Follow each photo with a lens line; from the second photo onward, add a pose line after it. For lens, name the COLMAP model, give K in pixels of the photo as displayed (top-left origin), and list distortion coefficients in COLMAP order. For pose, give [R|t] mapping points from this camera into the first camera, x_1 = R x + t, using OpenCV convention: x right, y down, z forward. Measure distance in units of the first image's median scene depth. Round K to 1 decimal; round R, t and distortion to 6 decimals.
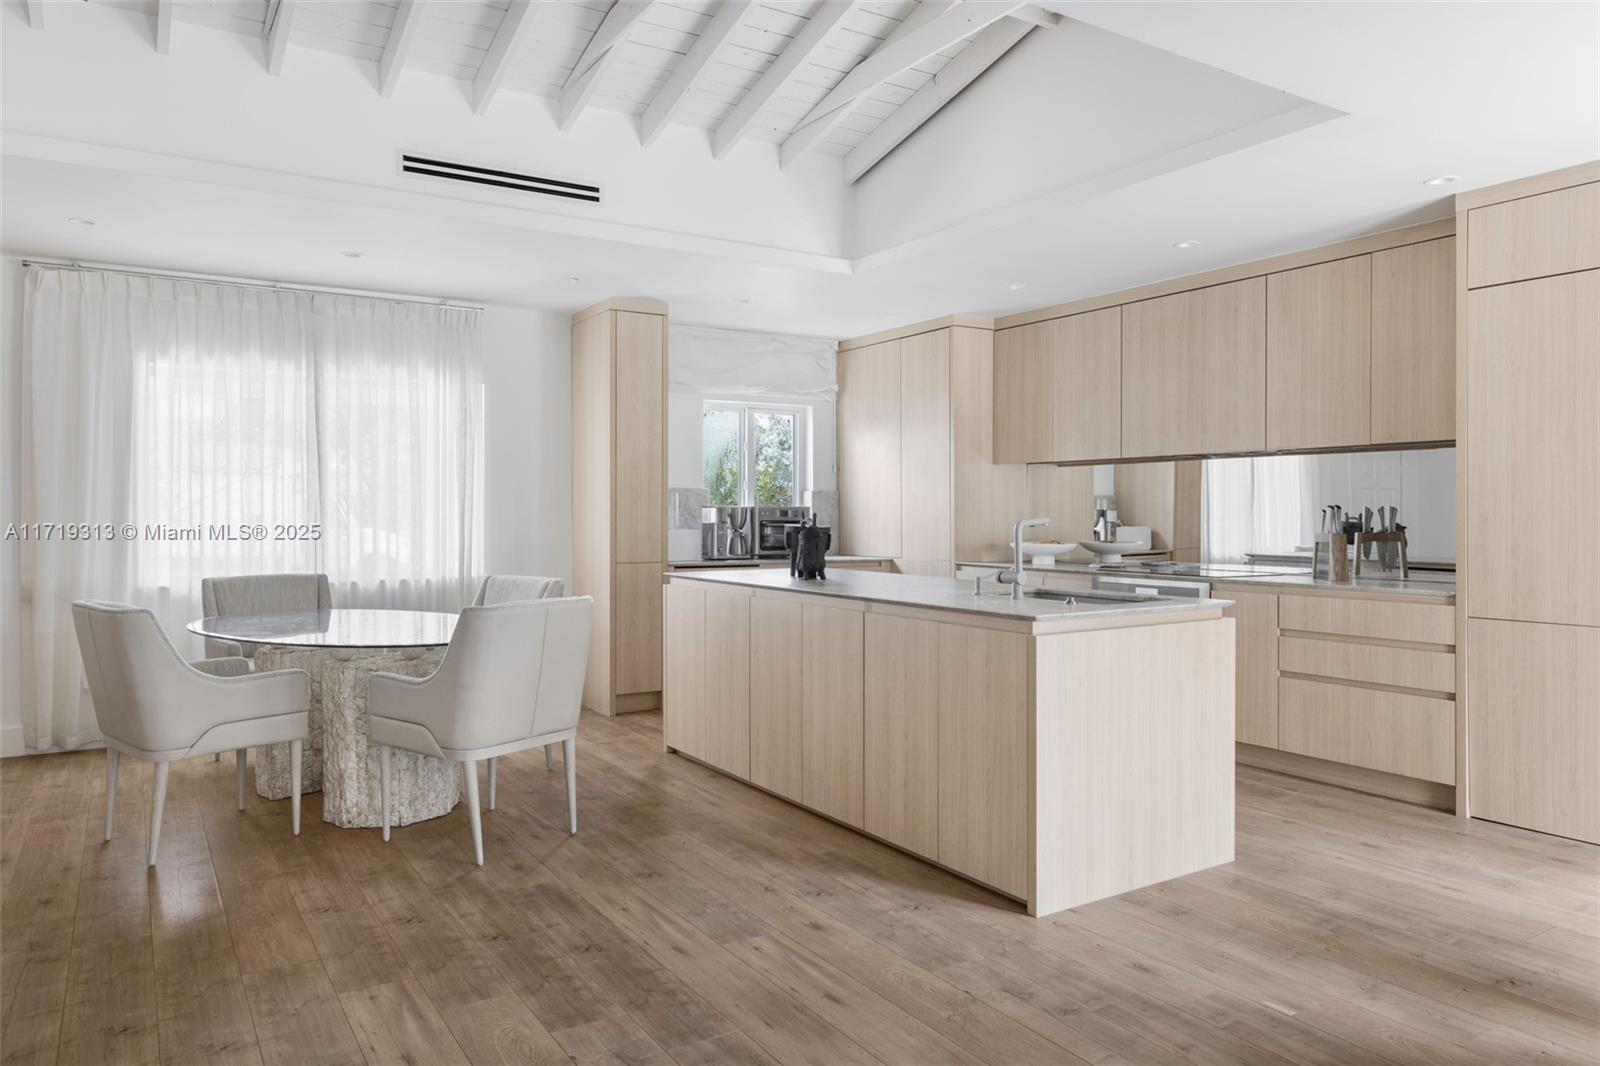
lens RADIAL K [[1054.2, 0, 781.6], [0, 1054.2, 523.4], [0, 0, 1]] dist [-0.000325, 0.000022]
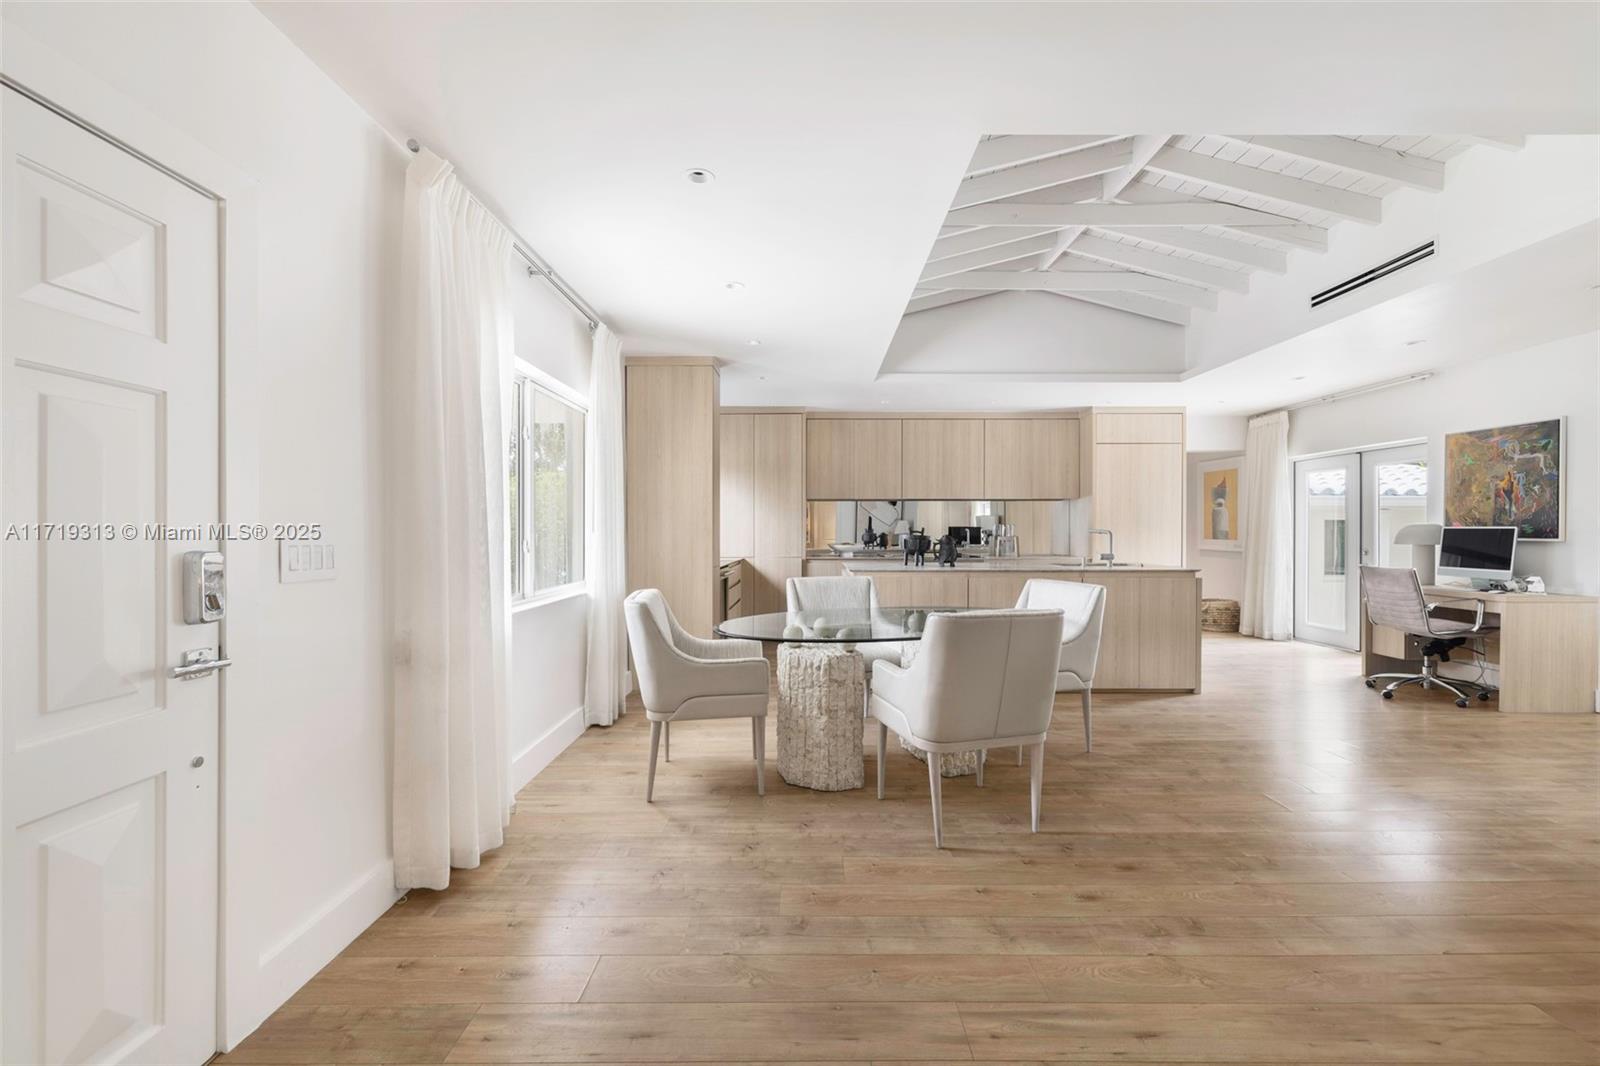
lens RADIAL K [[681.3, 0, 812.5], [0, 681.3, 532.4], [0, 0, 1]] dist [0.002707, 0.000600]
pose [[0.523330, -0.006045, 0.852109, -1.257748], [0.009235, 0.999956, 0.001421, -0.006925], [-0.852080, 0.007126, 0.523363, 0.754215]]
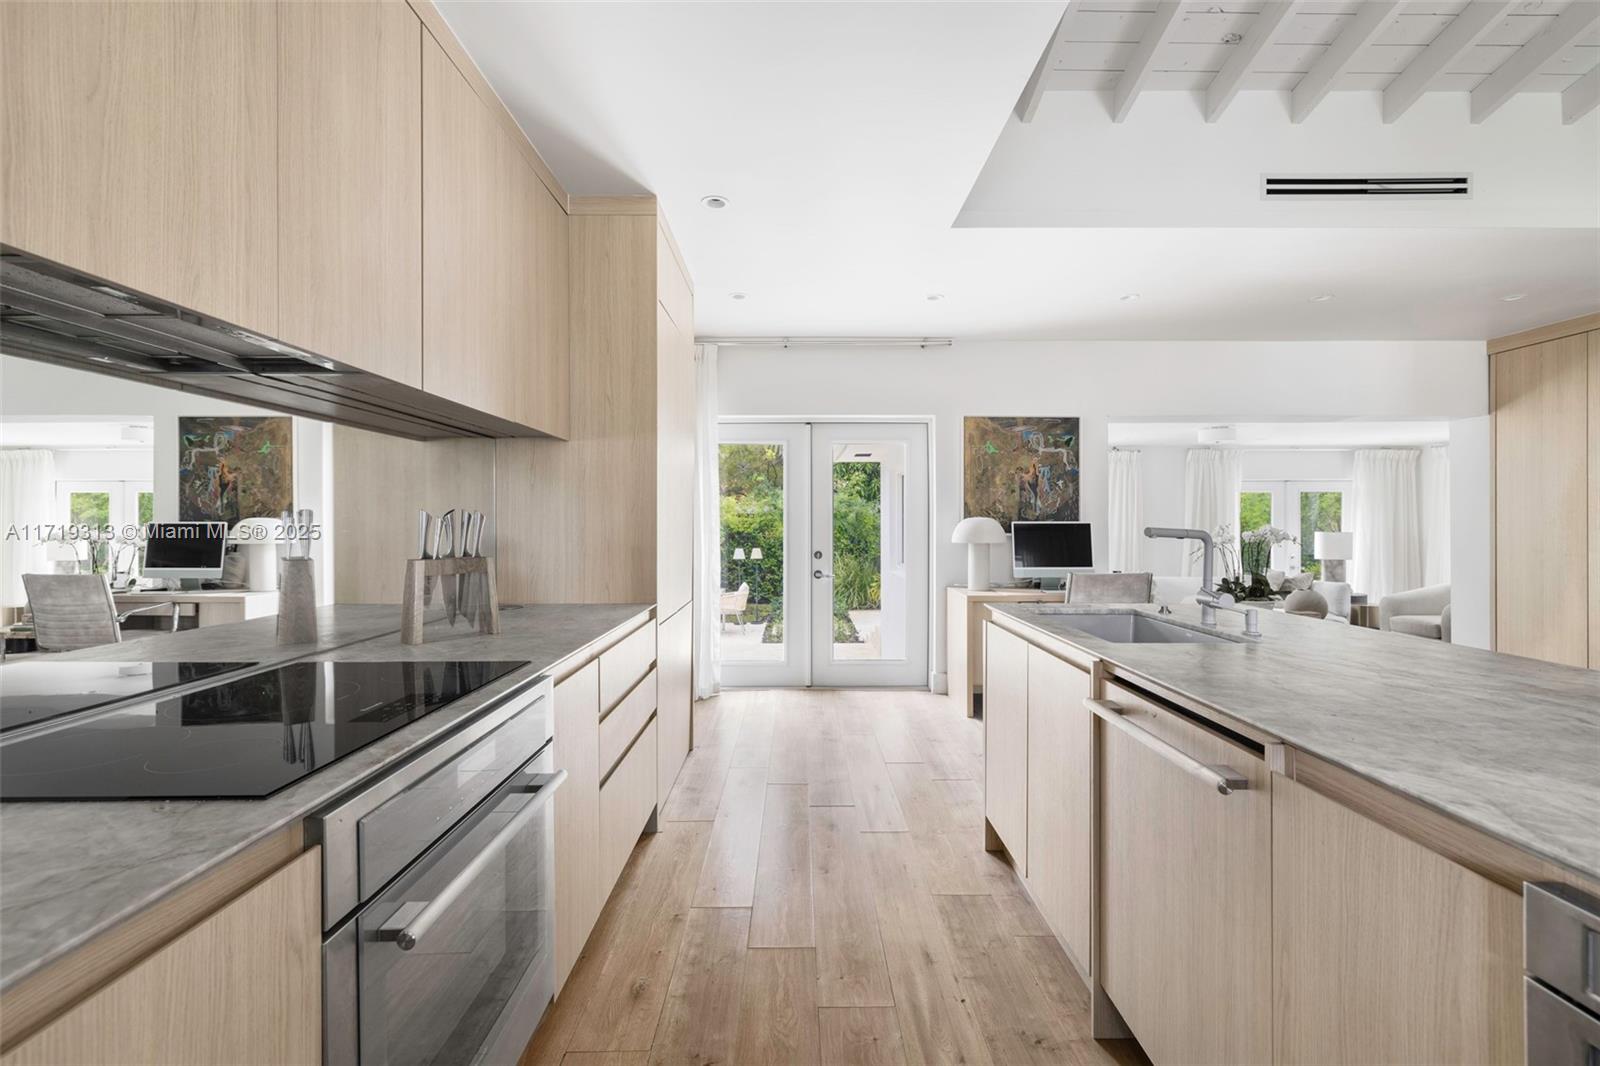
lens RADIAL K [[689.7, 0, 801.2], [0, 689.7, 526.1], [0, 0, 1]] dist [0.002551, 0.000667]
pose [[-0.852283, -0.003277, 0.523071, 0.201572], [0.005307, 0.999875, 0.014911, -0.015939], [-0.523054, 0.015485, -0.852159, 1.582425]]
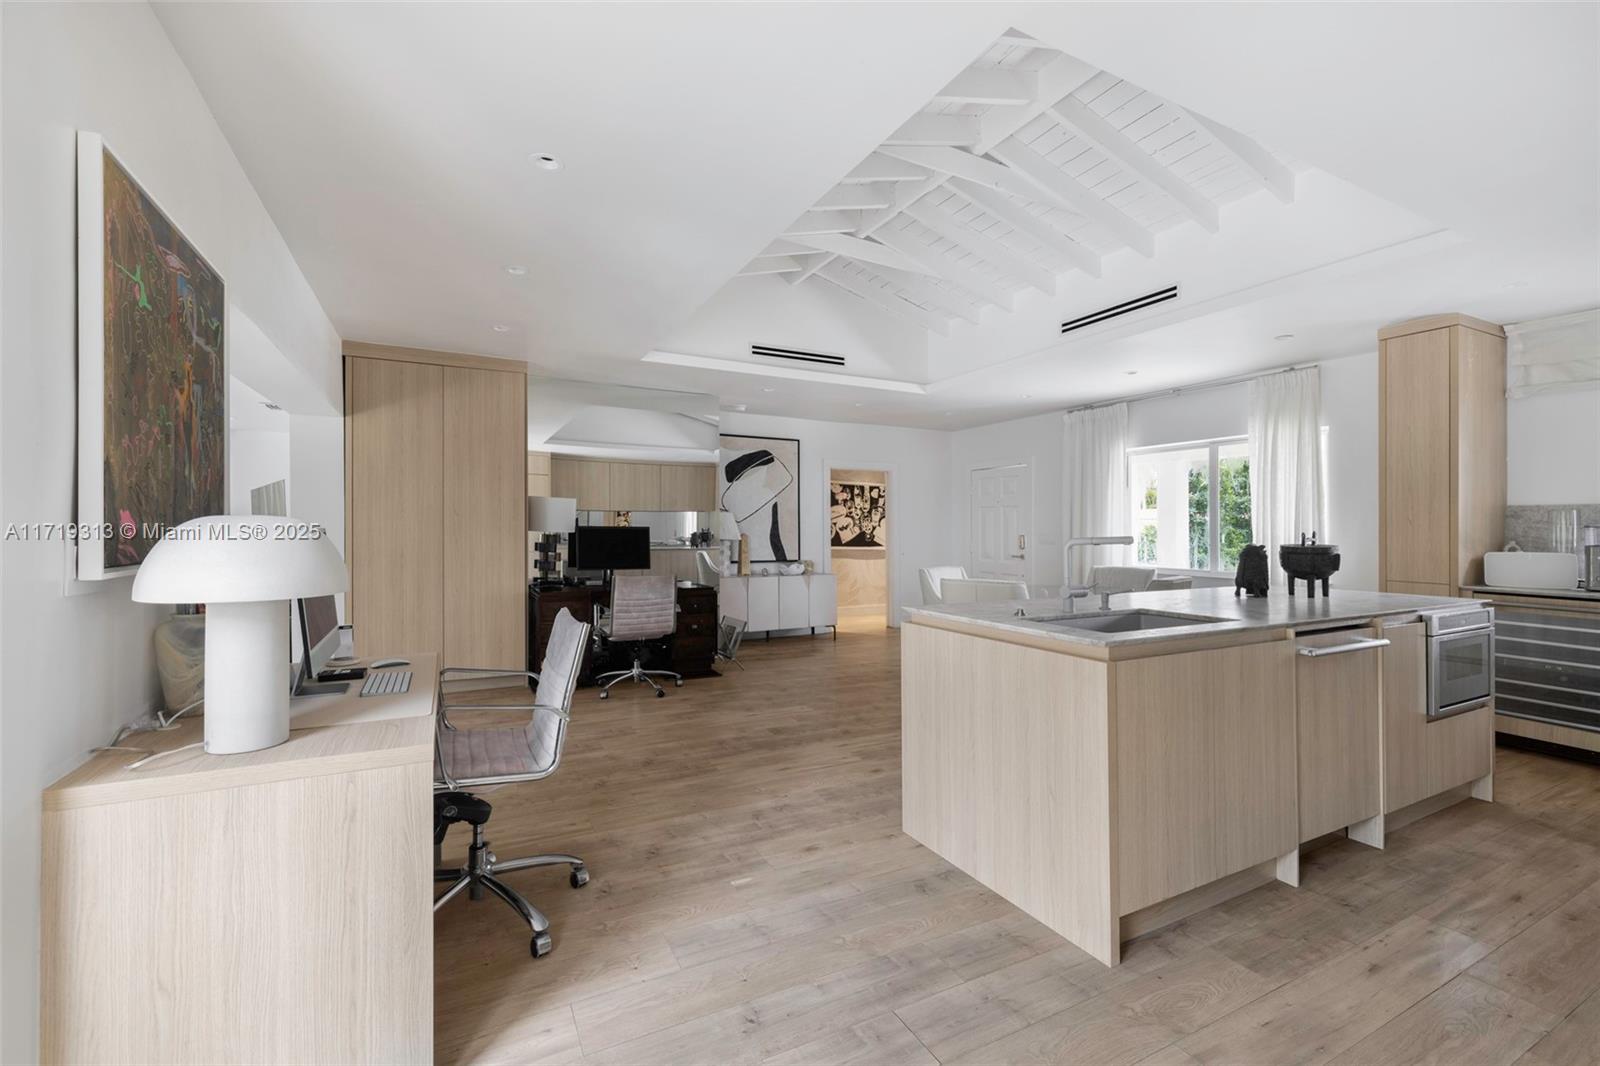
lens RADIAL K [[673.2, 0, 790.1], [0, 673.2, 531.8], [0, 0, 1]] dist [-0.000108, 0.000379]
pose [[-0.087420, 0.003334, -0.996166, 0.892291], [-0.012211, 0.999916, 0.004418, -0.008111], [0.996097, 0.012551, -0.087372, 0.745542]]
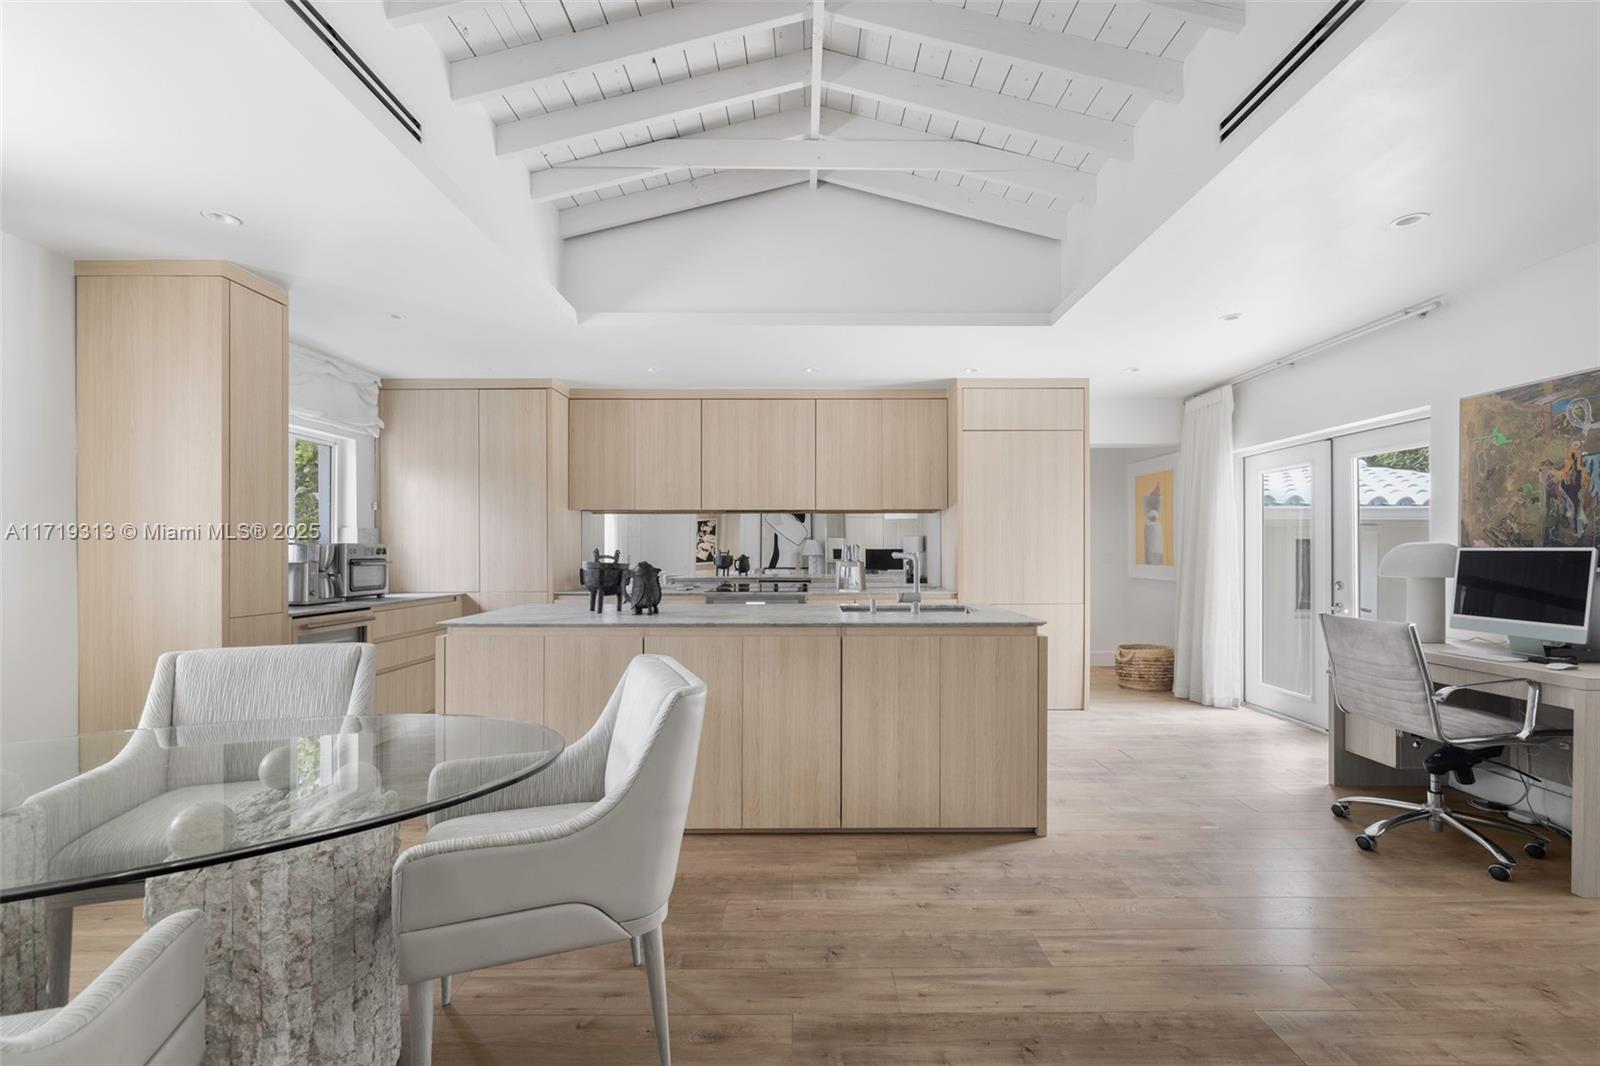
lens RADIAL K [[681.3, 0, 807.5], [0, 681.3, 550.9], [0, 0, 1]] dist [-0.000791, -0.000055]
pose [[0.524042, -0.002988, 0.851687, -0.563202], [0.010214, 0.999944, -0.002776, -0.006605], [-0.851631, 0.010154, 0.524043, 0.636723]]
